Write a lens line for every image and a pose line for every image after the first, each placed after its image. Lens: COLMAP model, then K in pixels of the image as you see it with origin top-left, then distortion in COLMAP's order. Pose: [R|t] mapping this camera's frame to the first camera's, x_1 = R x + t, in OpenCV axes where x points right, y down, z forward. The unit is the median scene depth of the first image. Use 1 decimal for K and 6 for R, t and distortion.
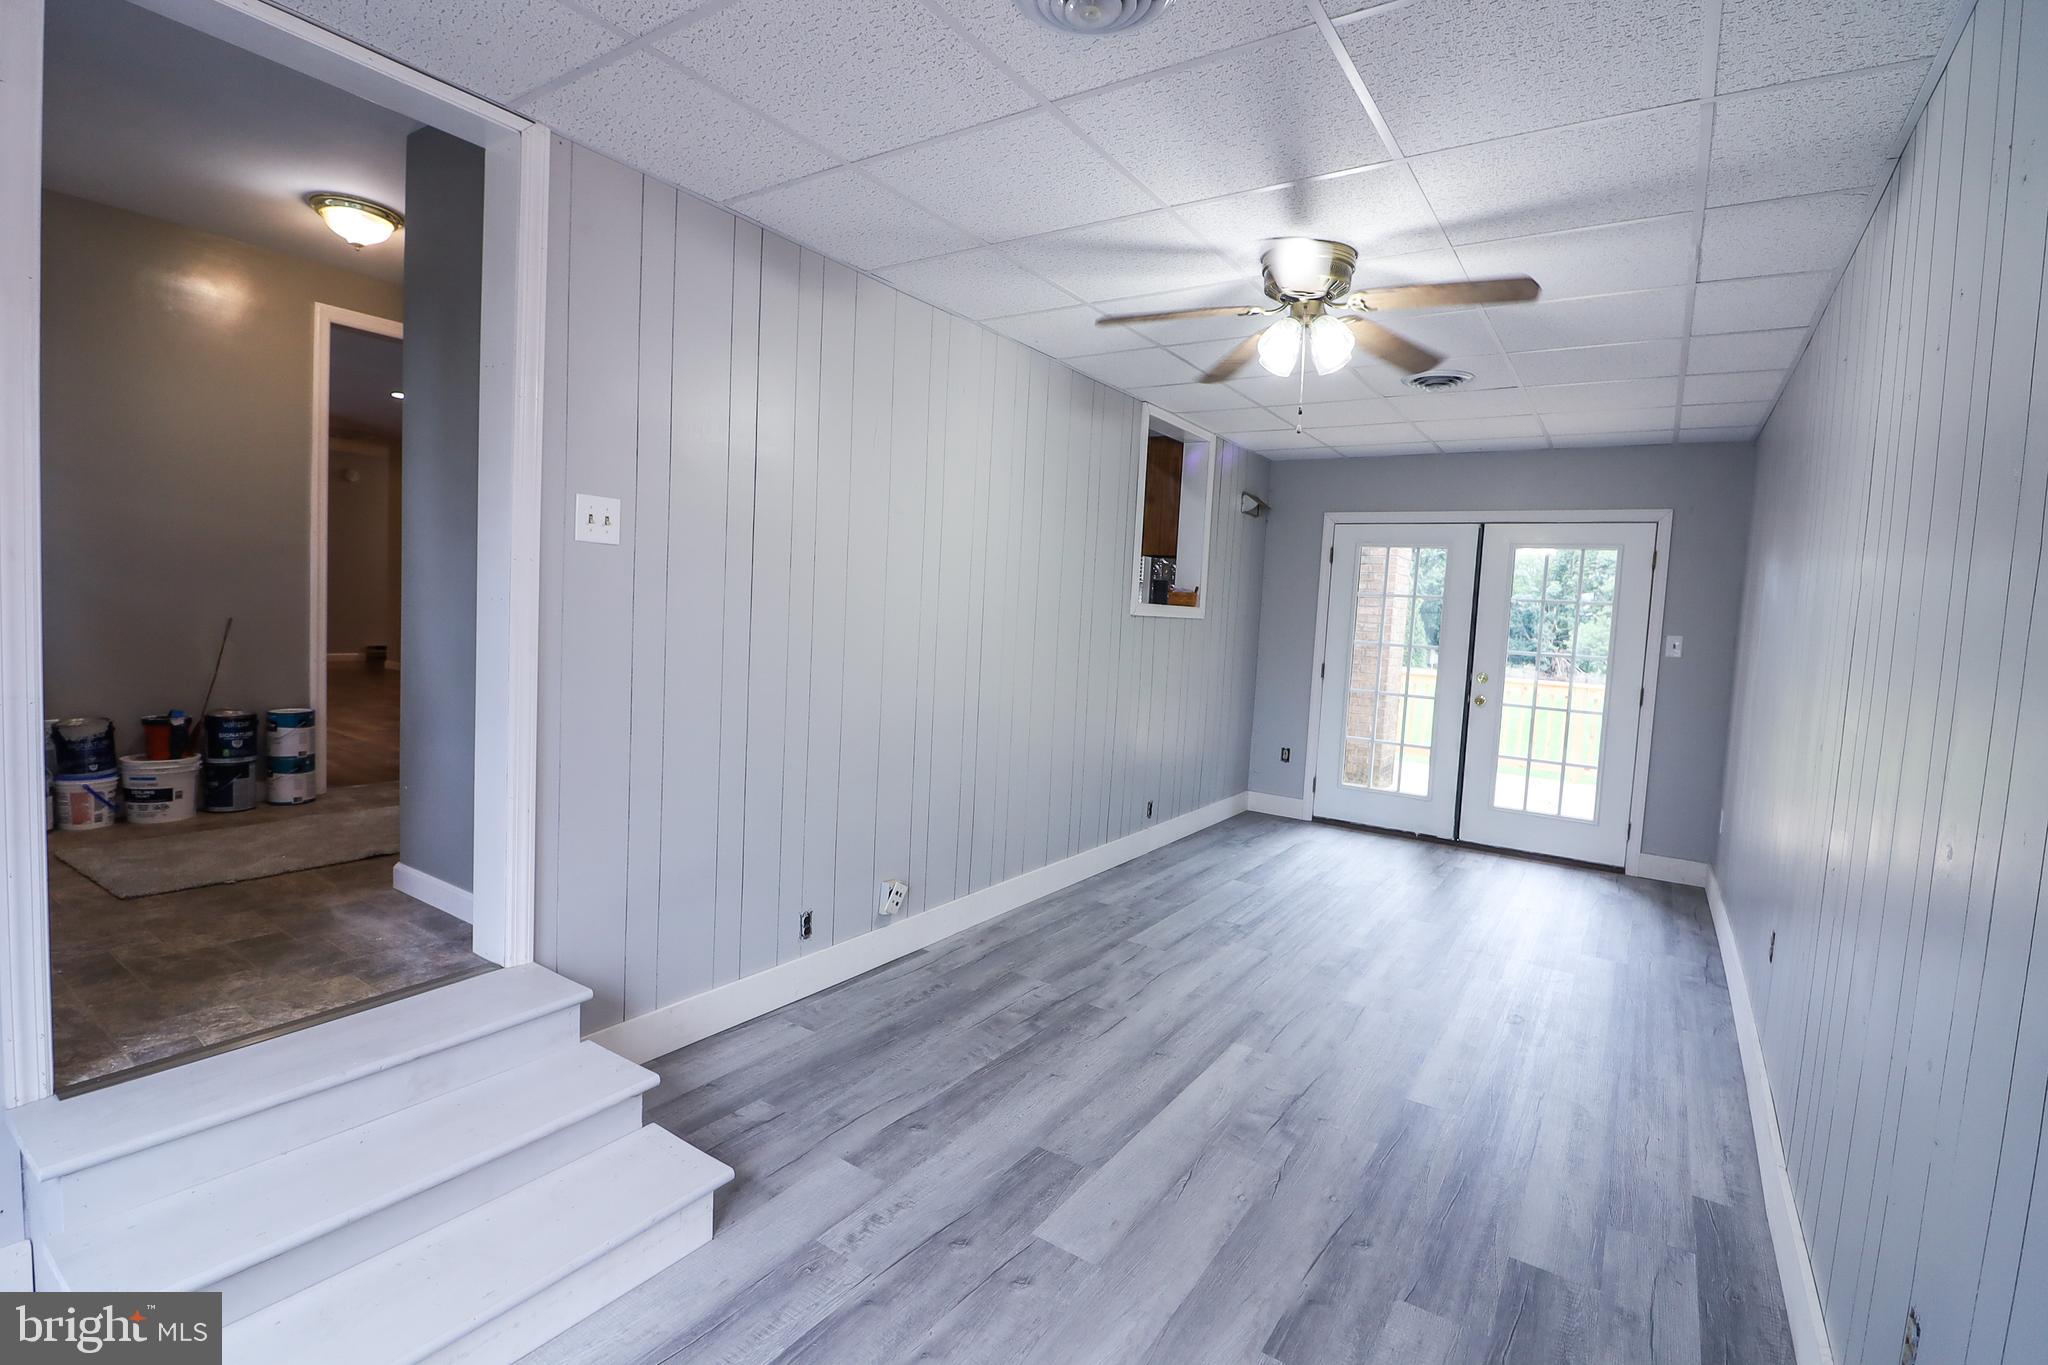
lens RADIAL K [[944.3, 0, 1027.7], [0, 944.3, 673.8], [0, 0, 1]] dist [-0.011502, -0.007283]
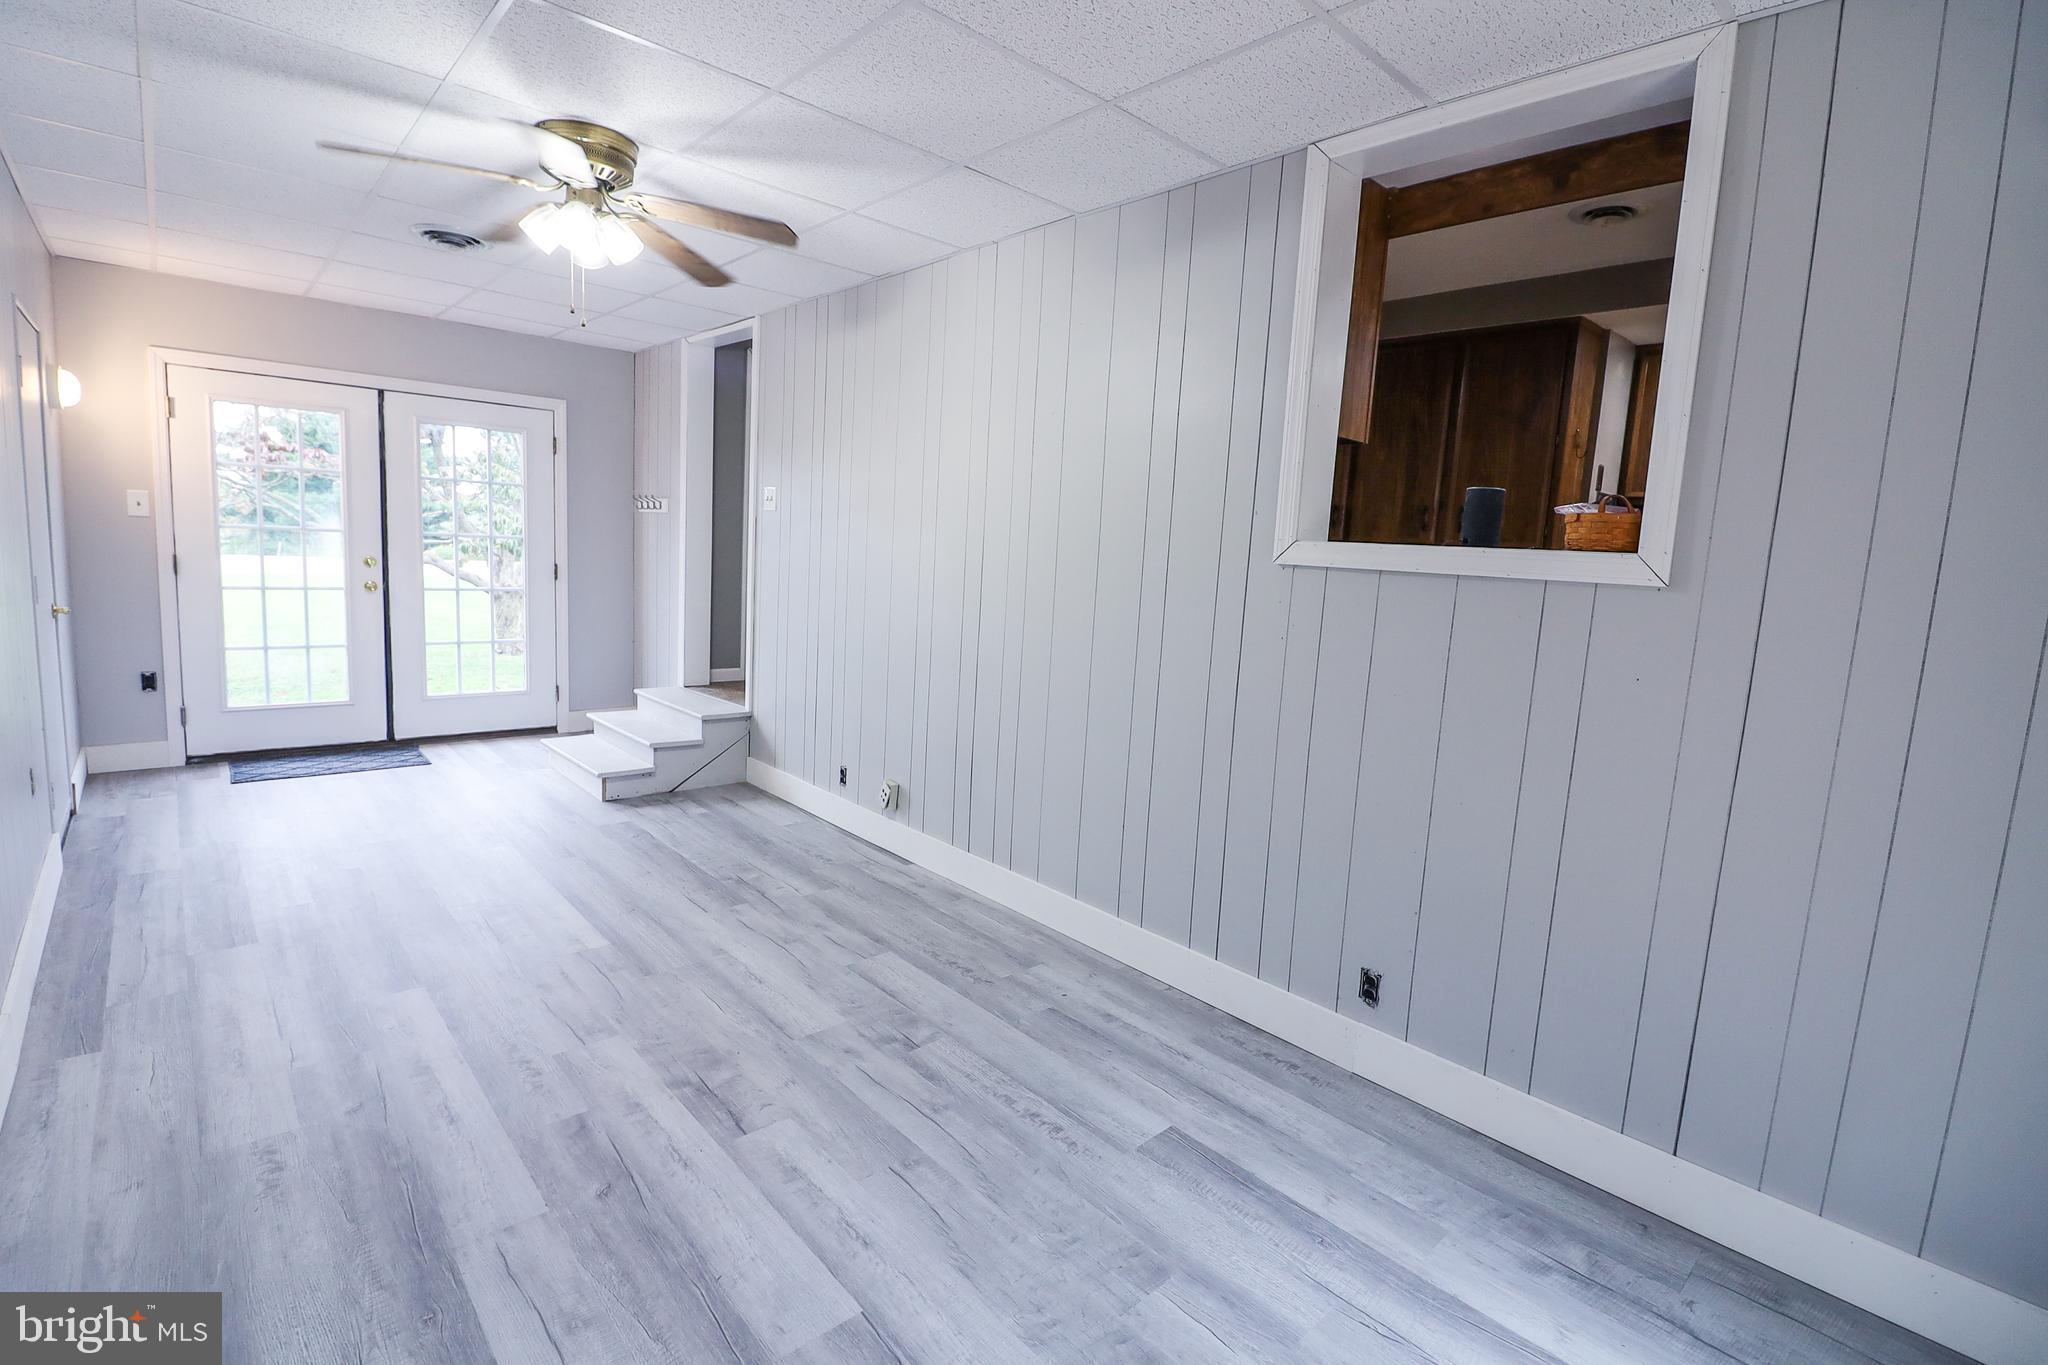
lens RADIAL K [[944.3, 0, 1028.3], [0, 944.3, 678.2], [0, 0, 1]] dist [-0.011502, -0.007283]
pose [[-0.238564, 0.068743, -0.968691, 0.908239], [-0.135719, 0.985342, 0.103349, -0.047886], [0.961596, 0.156125, -0.225737, 1.366357]]
